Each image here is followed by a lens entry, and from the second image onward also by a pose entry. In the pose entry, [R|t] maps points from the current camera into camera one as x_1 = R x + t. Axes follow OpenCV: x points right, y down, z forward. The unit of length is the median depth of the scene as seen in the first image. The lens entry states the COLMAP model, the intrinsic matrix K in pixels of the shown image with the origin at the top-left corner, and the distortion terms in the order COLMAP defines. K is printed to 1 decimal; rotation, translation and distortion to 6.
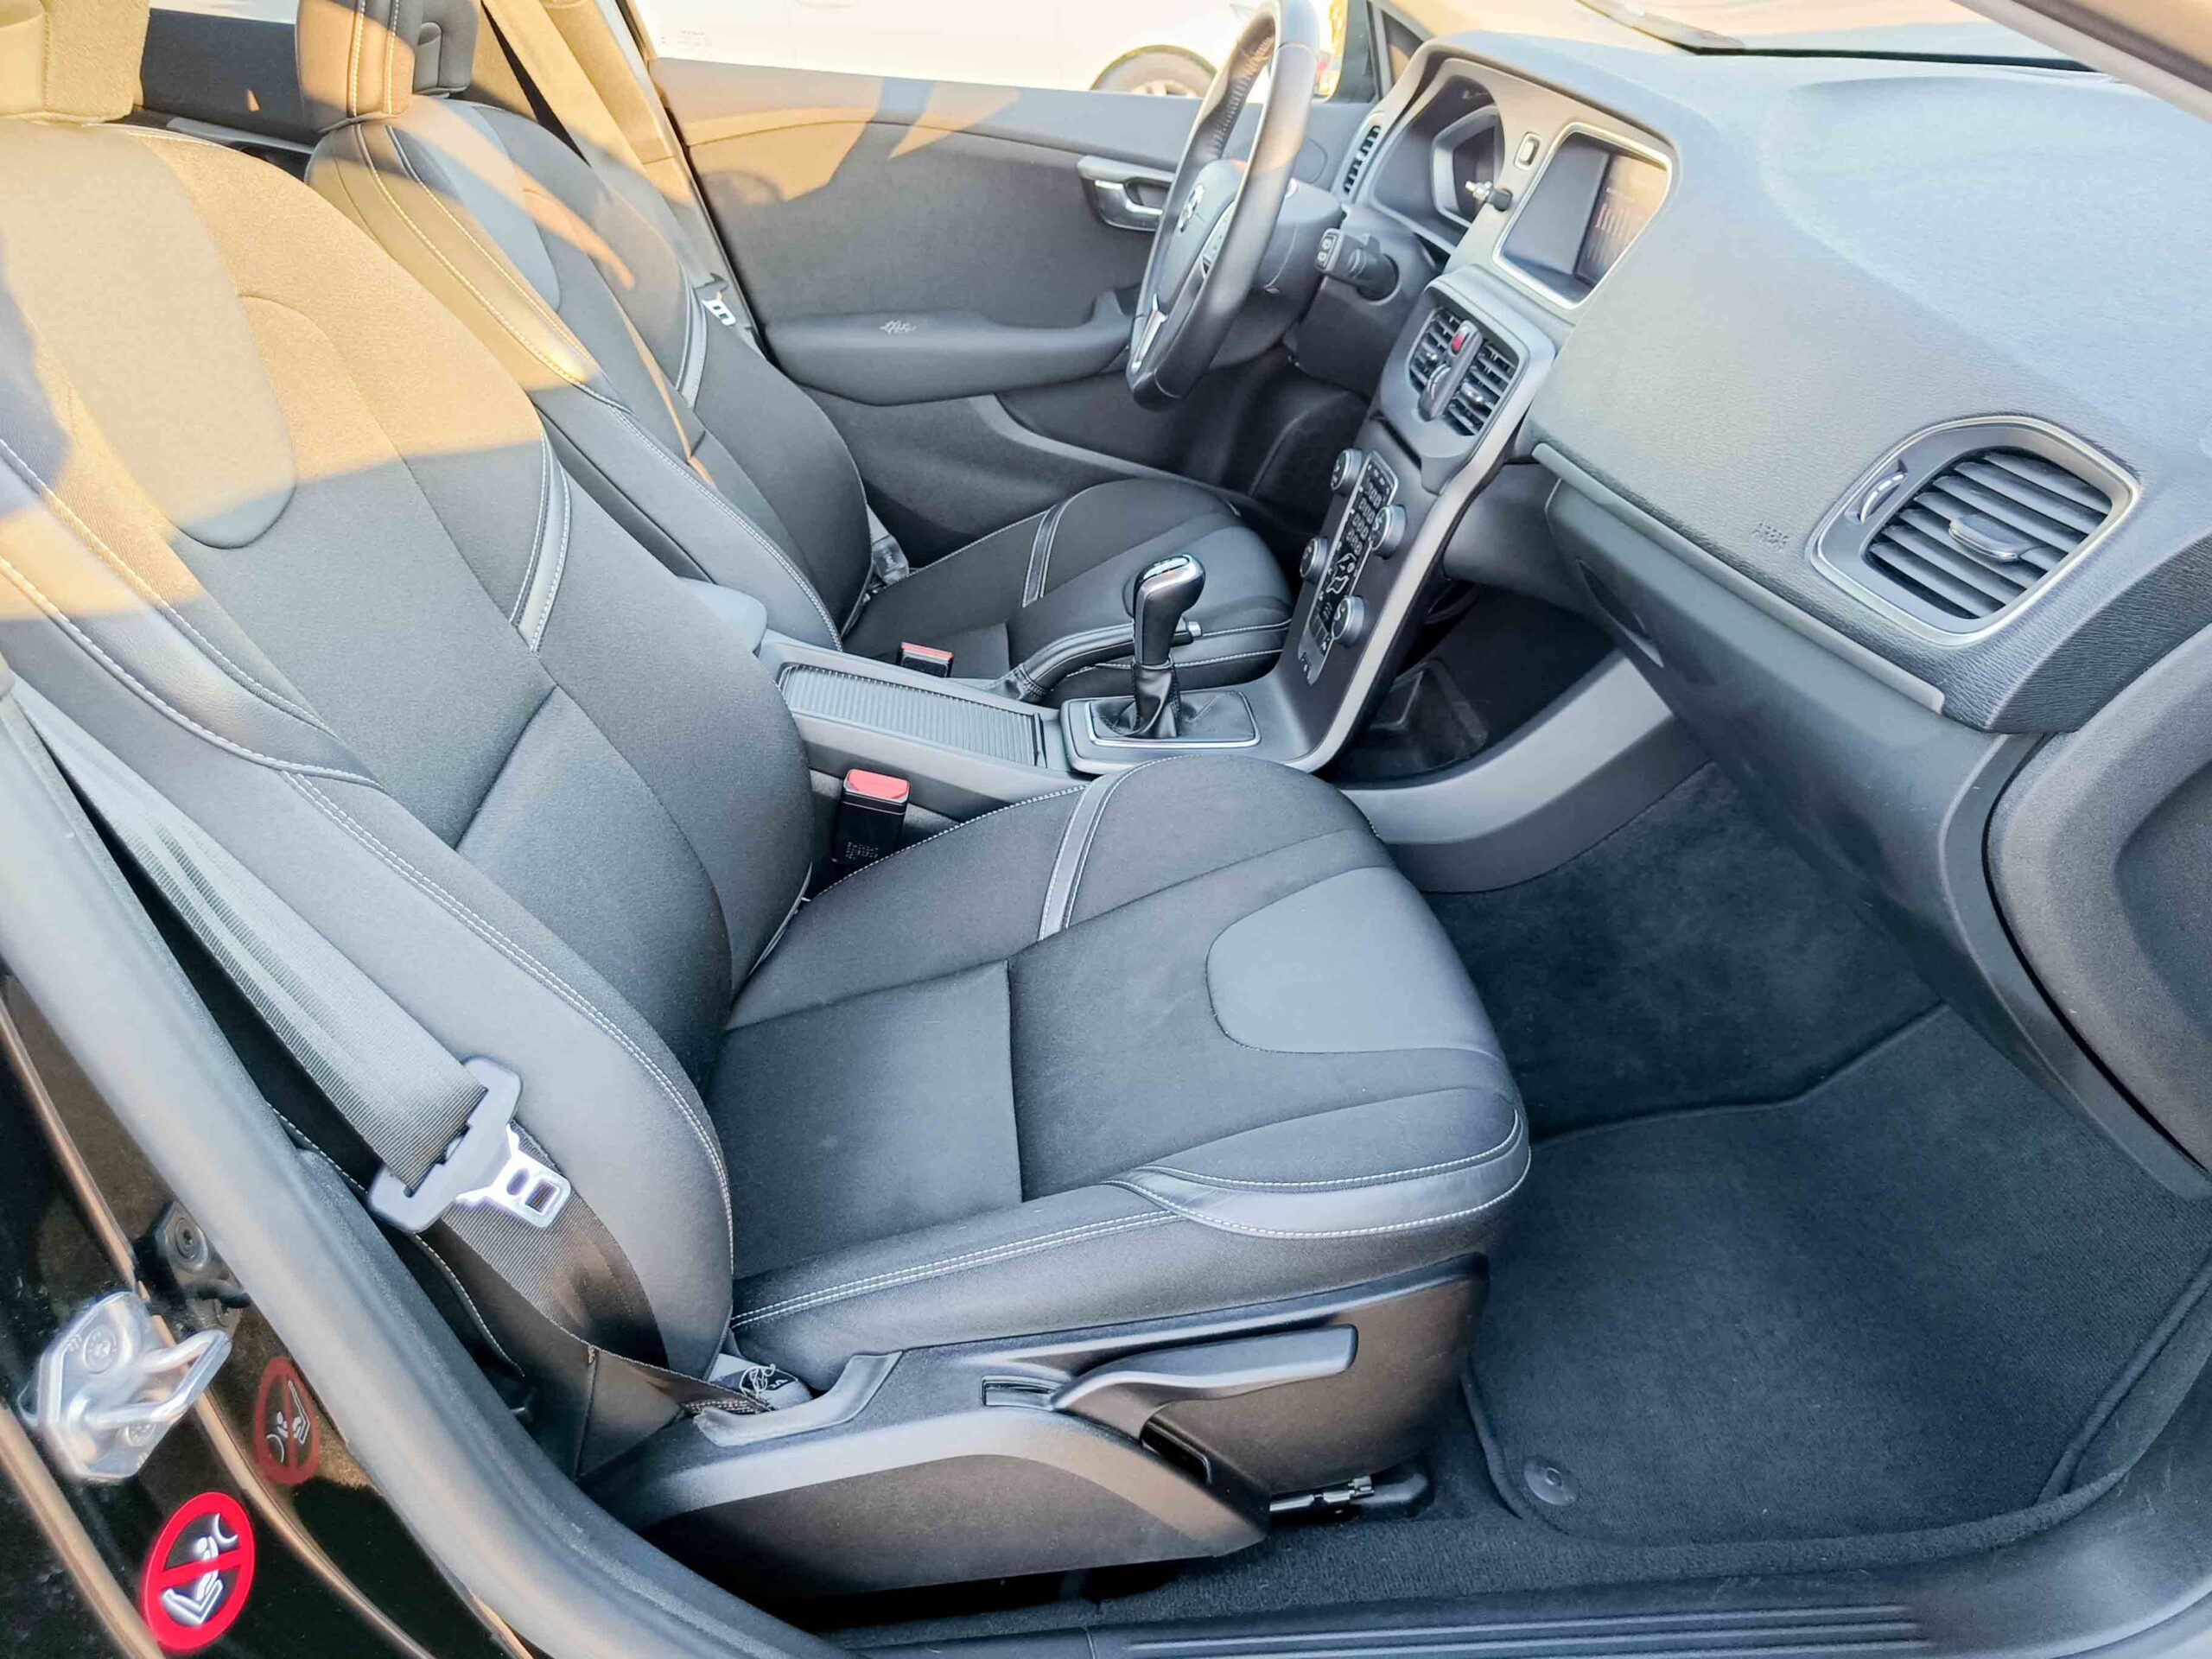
lens RADIAL K [[1601.2, 0, 1106.0], [0, 1601.2, 829.5], [0, 0, 1]] dist [0.058604, 0.000090]
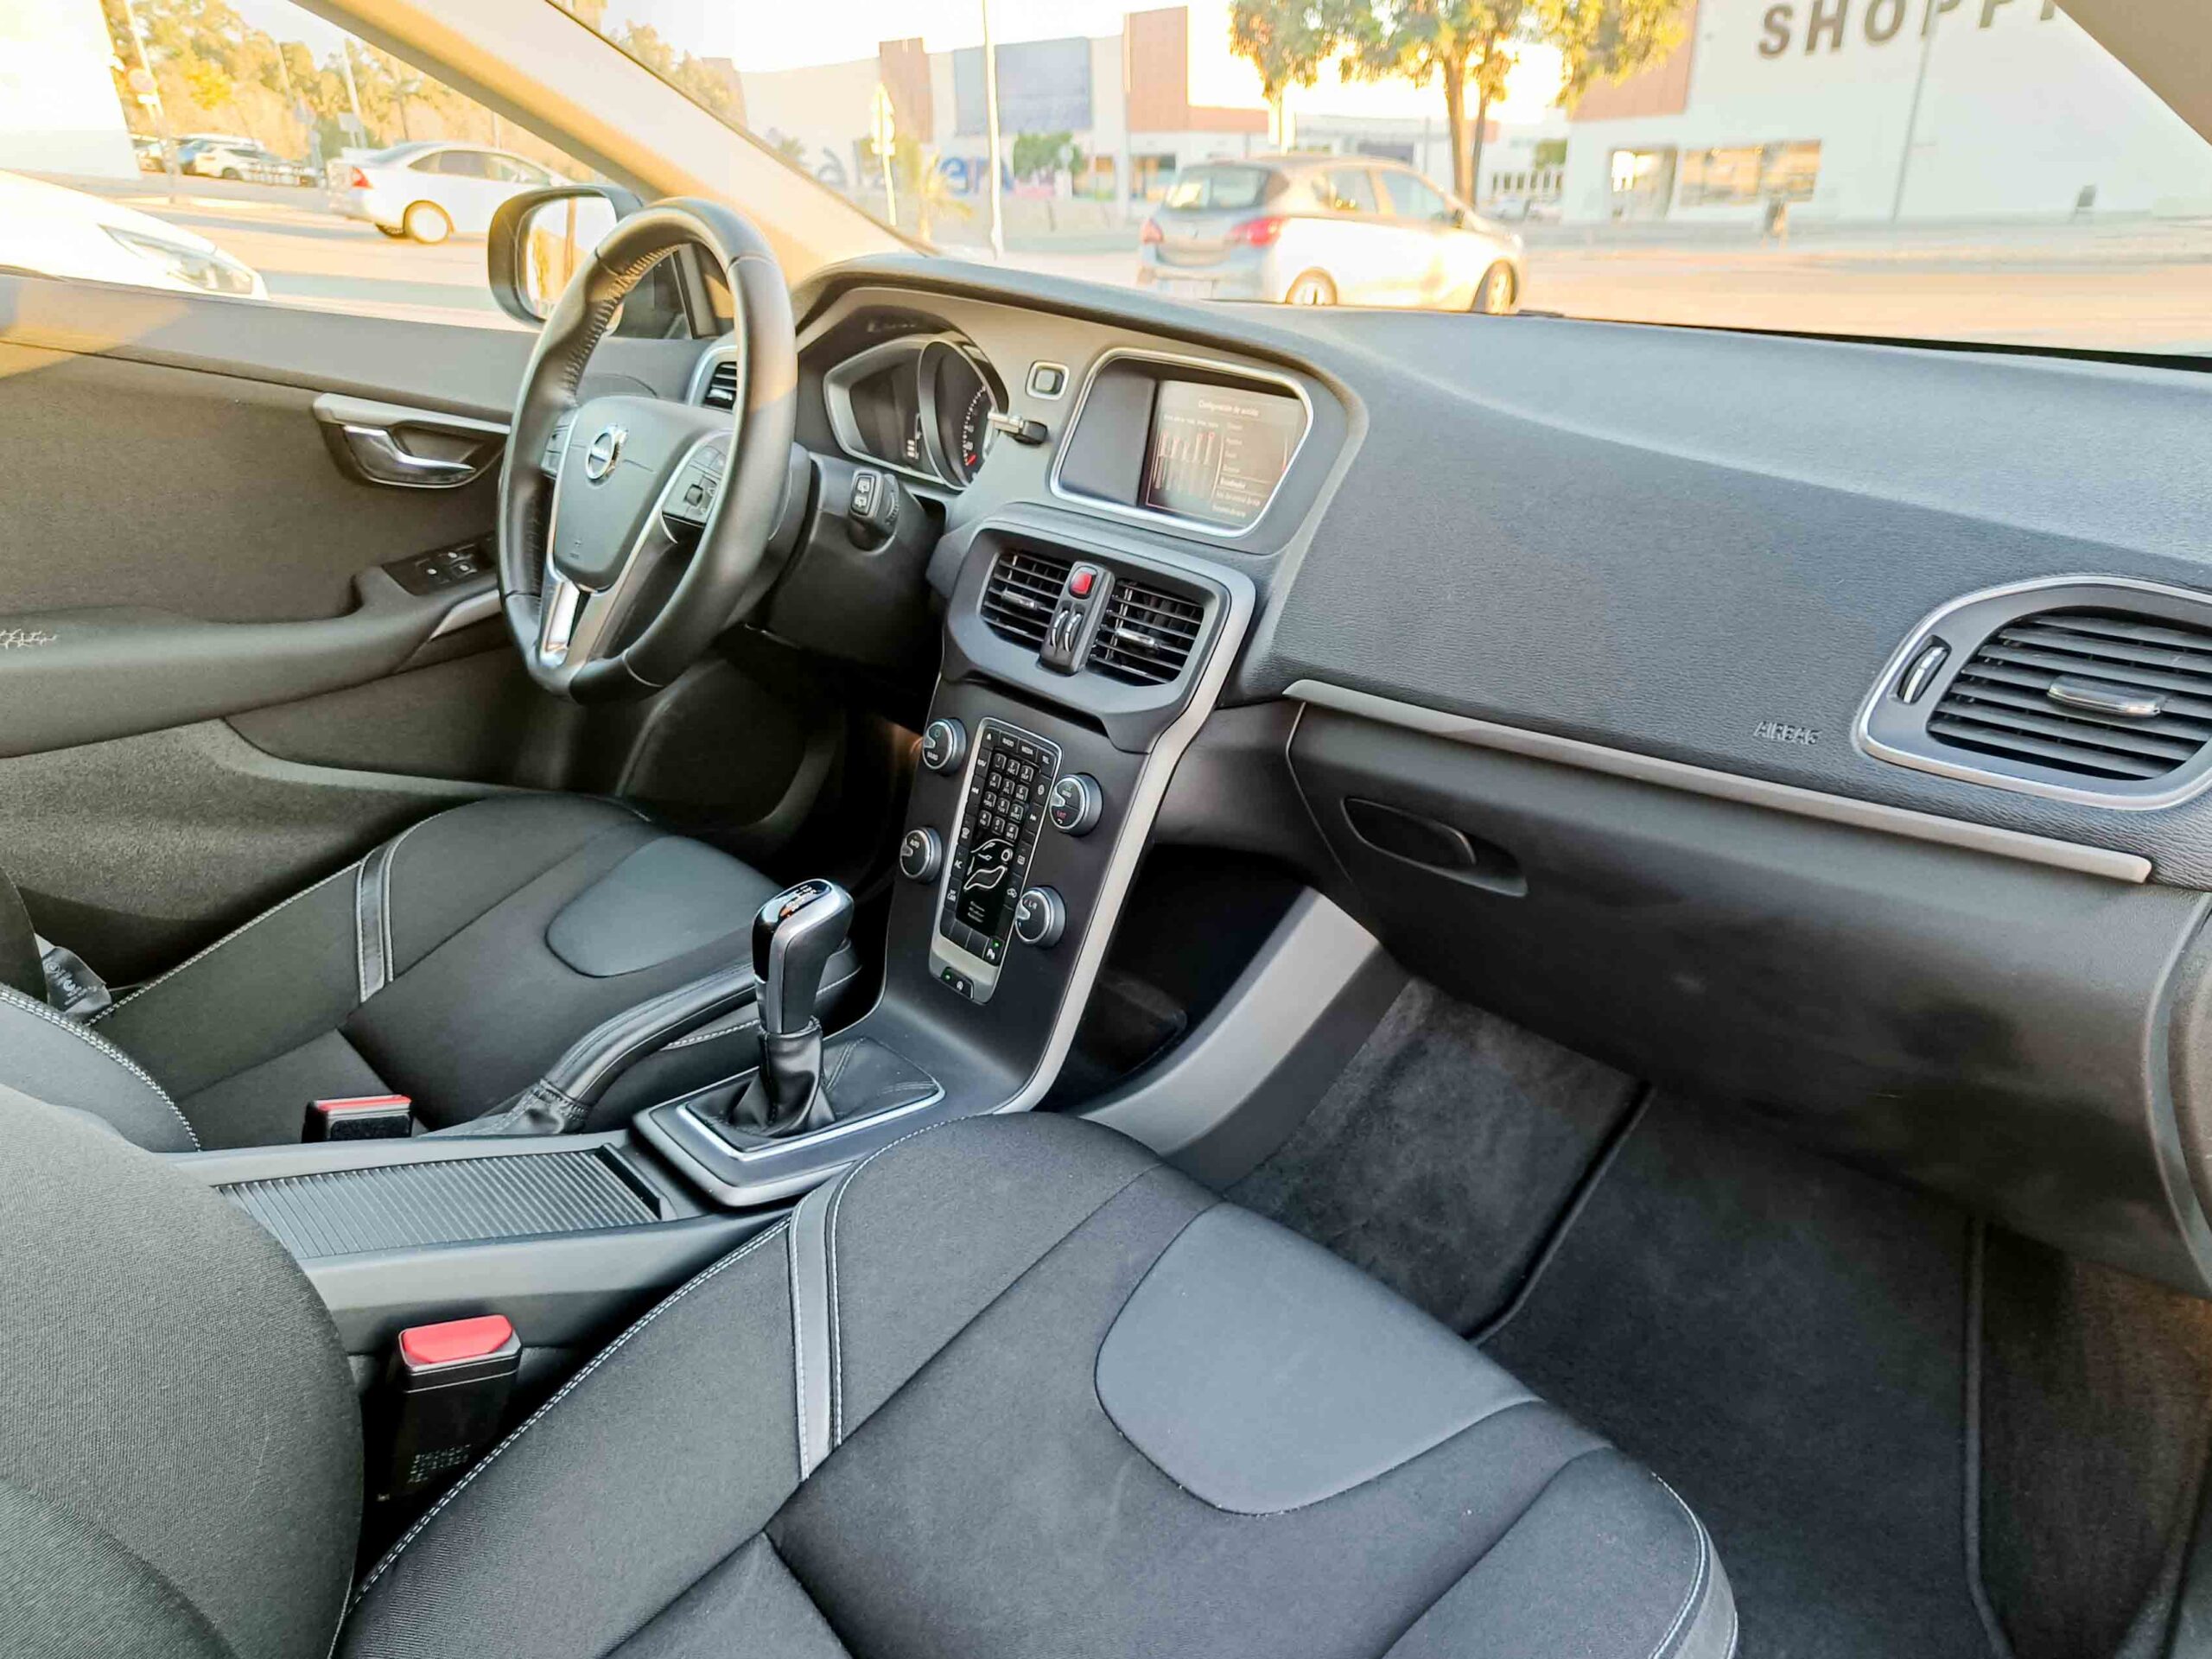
lens RADIAL K [[1597.2, 0, 1106.0], [0, 1597.2, 829.5], [0, 0, 1]] dist [0.128376, -0.000061]
pose [[0.778907, -0.172623, 0.602914, -0.292539], [0.263082, 0.962631, -0.064262, -0.107786], [-0.569290, 0.208670, 0.795214, 0.311254]]
